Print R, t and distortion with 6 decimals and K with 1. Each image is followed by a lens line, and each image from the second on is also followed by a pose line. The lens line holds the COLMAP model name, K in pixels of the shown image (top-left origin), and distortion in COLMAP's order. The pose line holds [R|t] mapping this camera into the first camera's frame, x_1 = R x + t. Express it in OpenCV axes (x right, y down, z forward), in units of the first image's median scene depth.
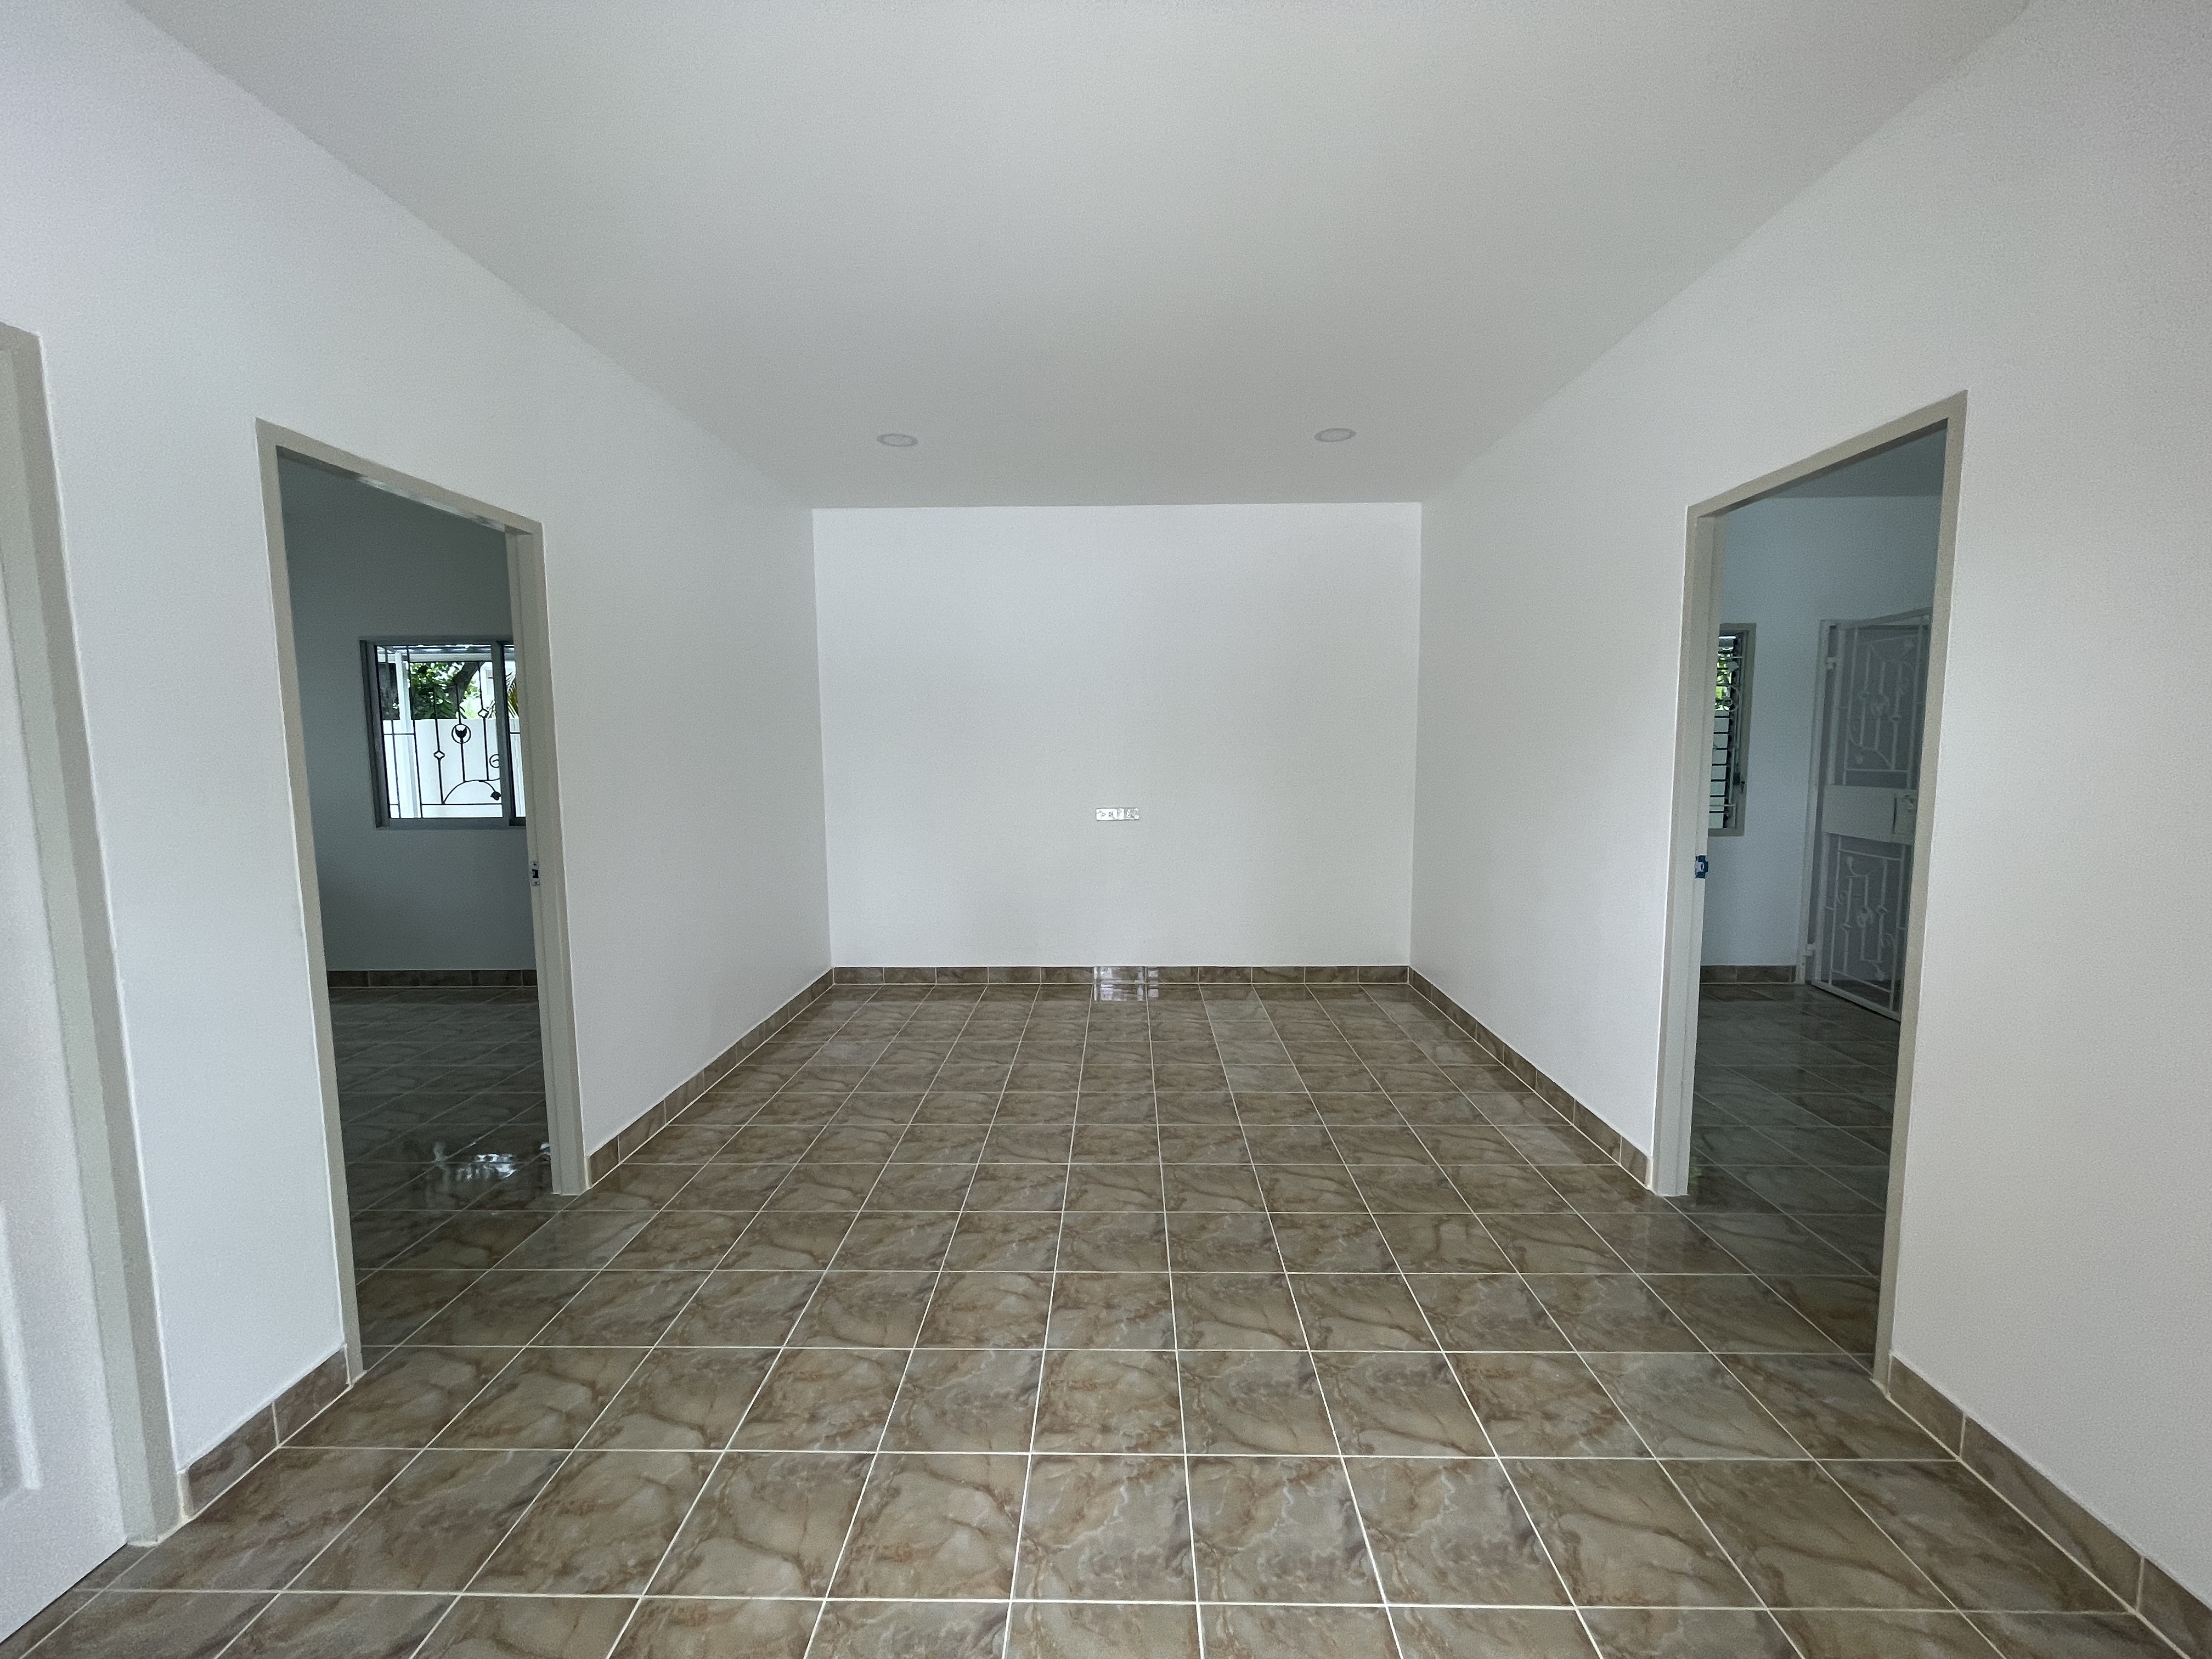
lens RADIAL K [[895.6, 0, 1107.9], [0, 895.6, 824.4], [0, 0, 1]] dist [-0.006506, 0.001740]
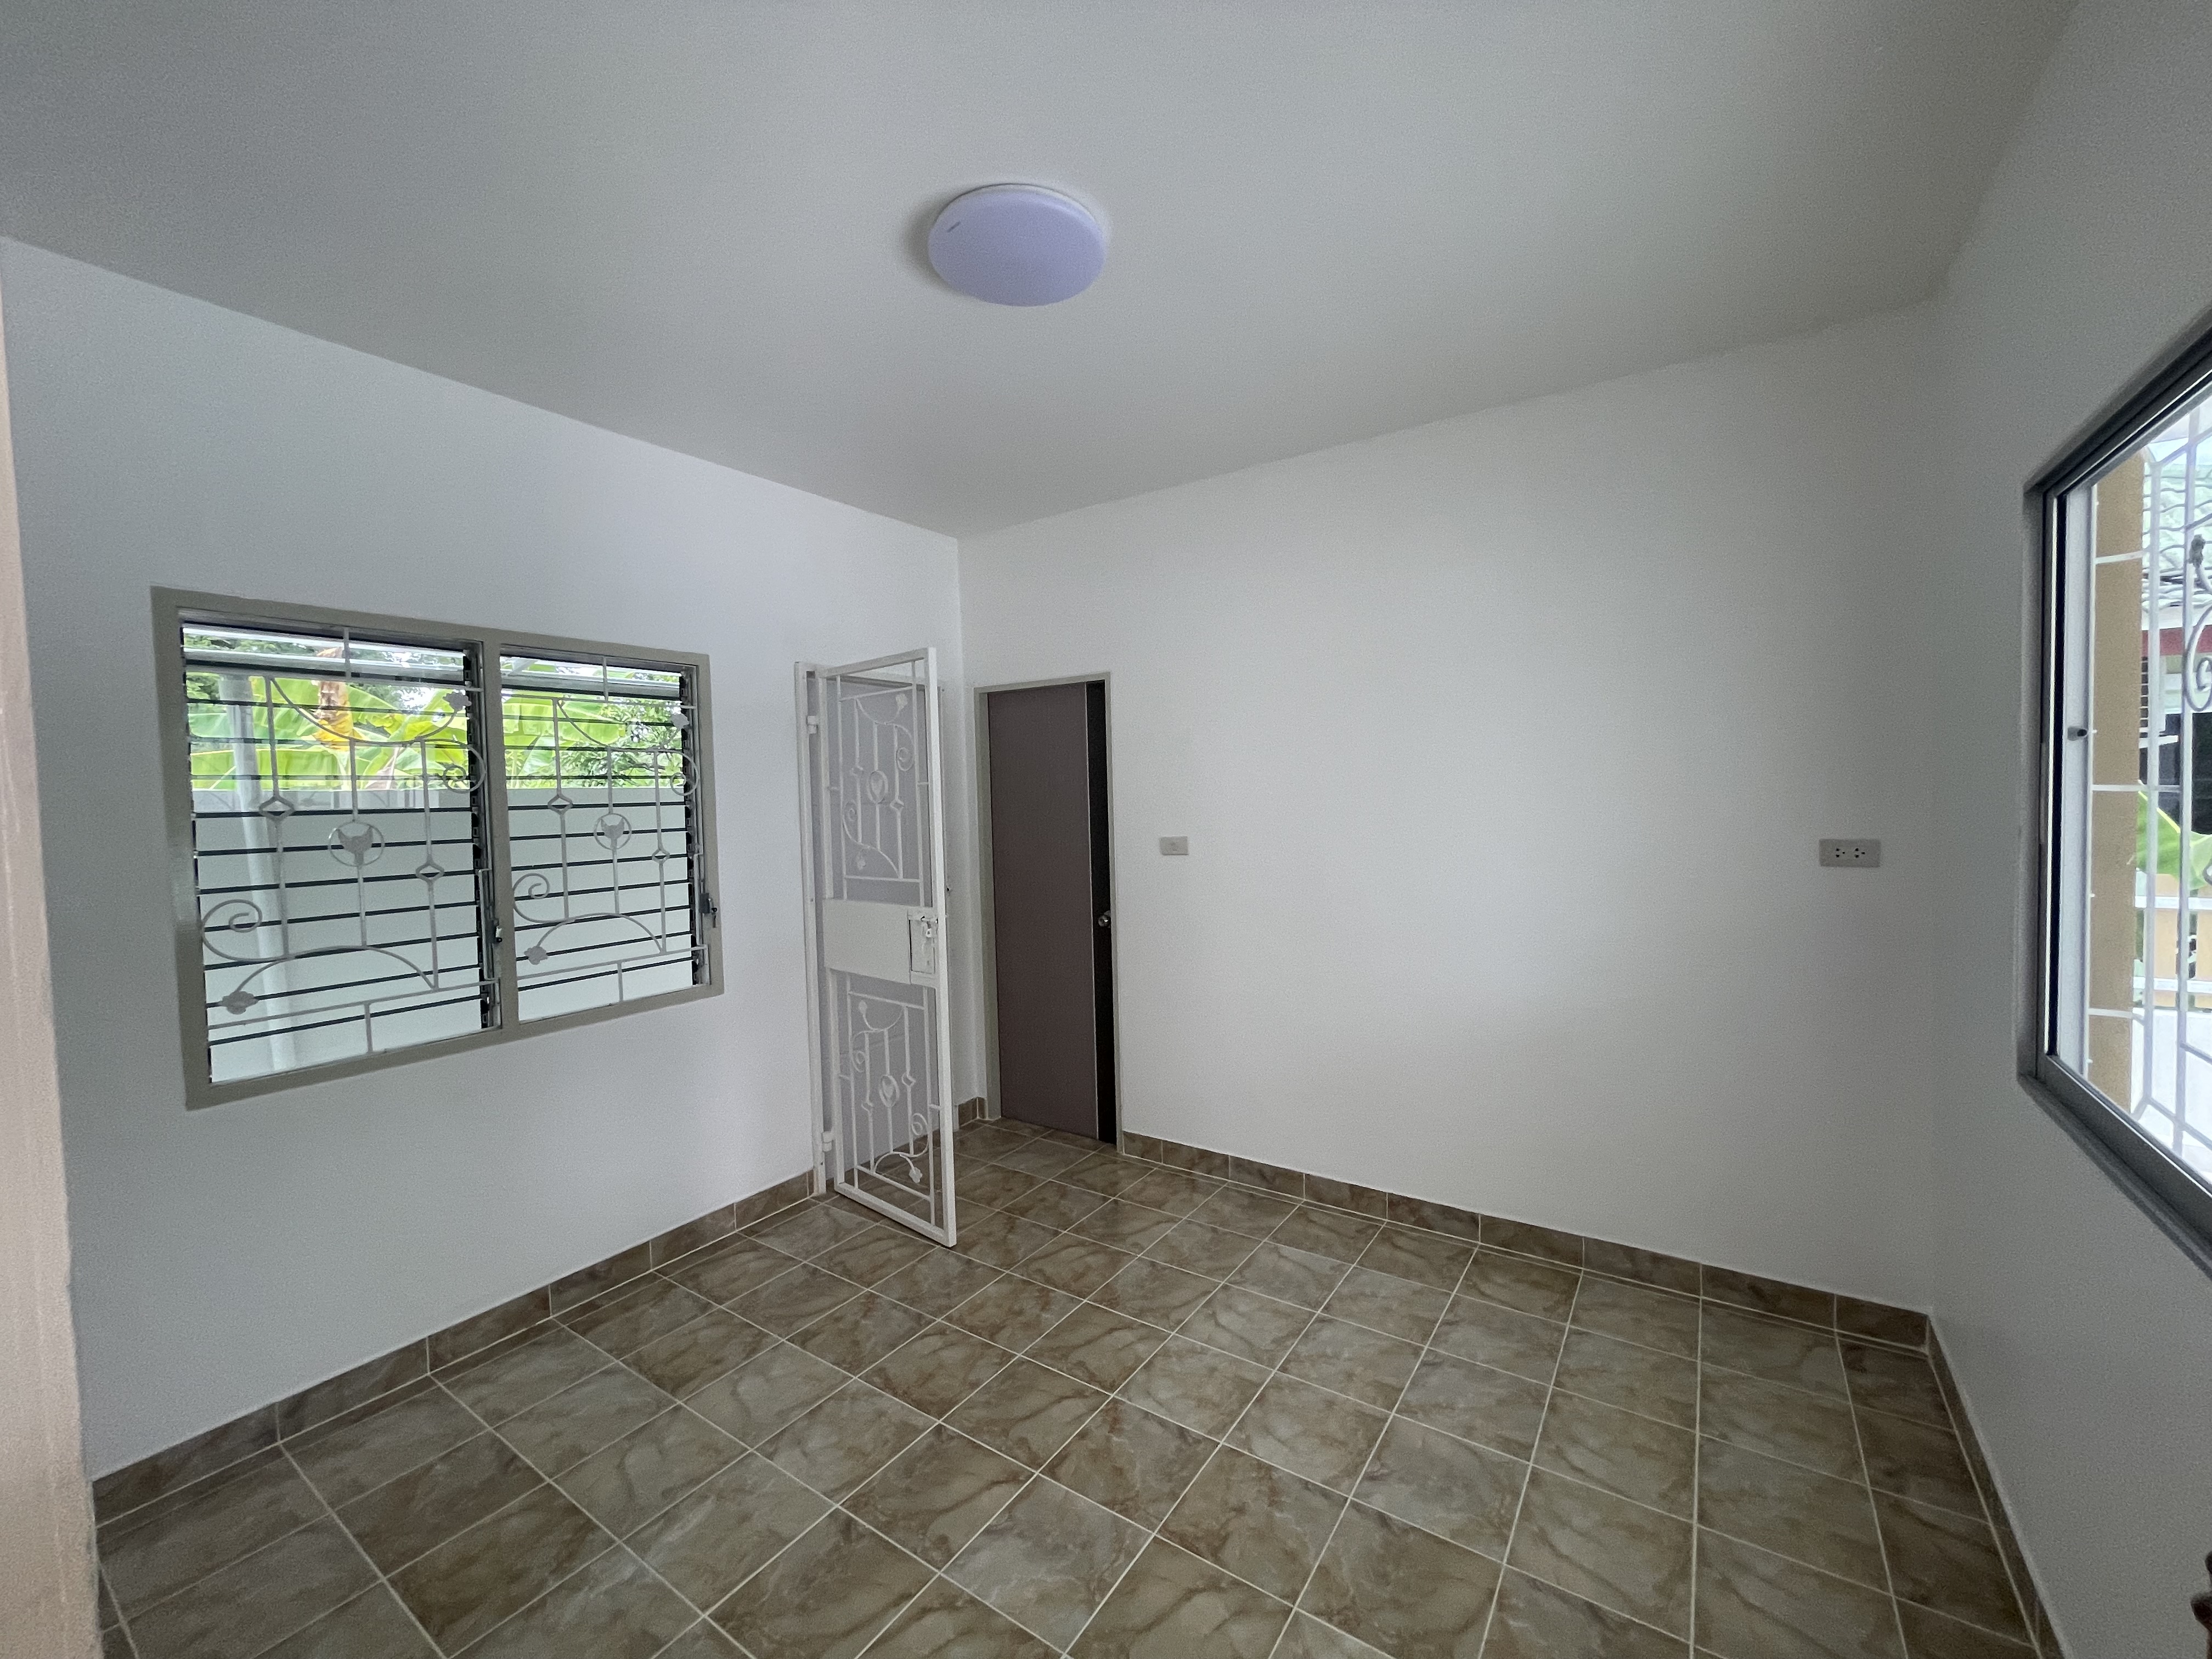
lens RADIAL K [[895.6, 0, 1103.5], [0, 895.6, 825.6], [0, 0, 1]] dist [-0.006506, 0.001740]
pose [[0.547064, -0.044572, 0.835903, 0.342300], [0.099513, 0.994963, -0.012074, -0.069804], [-0.831155, 0.089788, 0.548744, 0.429431]]
